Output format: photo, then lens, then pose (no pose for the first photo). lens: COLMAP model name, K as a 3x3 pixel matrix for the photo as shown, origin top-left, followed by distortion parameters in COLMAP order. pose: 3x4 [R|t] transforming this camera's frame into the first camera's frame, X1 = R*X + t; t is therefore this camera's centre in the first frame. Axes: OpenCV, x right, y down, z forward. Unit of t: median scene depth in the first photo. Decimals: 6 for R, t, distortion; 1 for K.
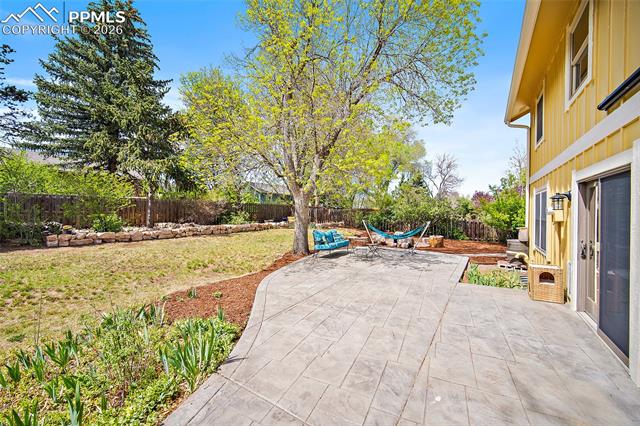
lens RADIAL K [[255.4, 0, 319.0], [0, 255.4, 211.1], [0, 0, 1]] dist [-0.001568, -0.000447]
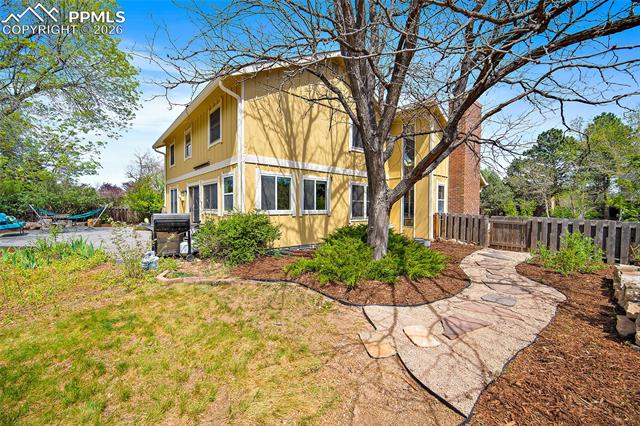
lens RADIAL K [[255.4, 0, 319.5], [0, 255.4, 214.9], [0, 0, 1]] dist [-0.001568, -0.000447]
pose [[0.278634, -0.034282, 0.959785, -0.801071], [-0.004537, 0.999305, 0.037010, 0.054973], [-0.960387, -0.014667, 0.278285, -0.734205]]
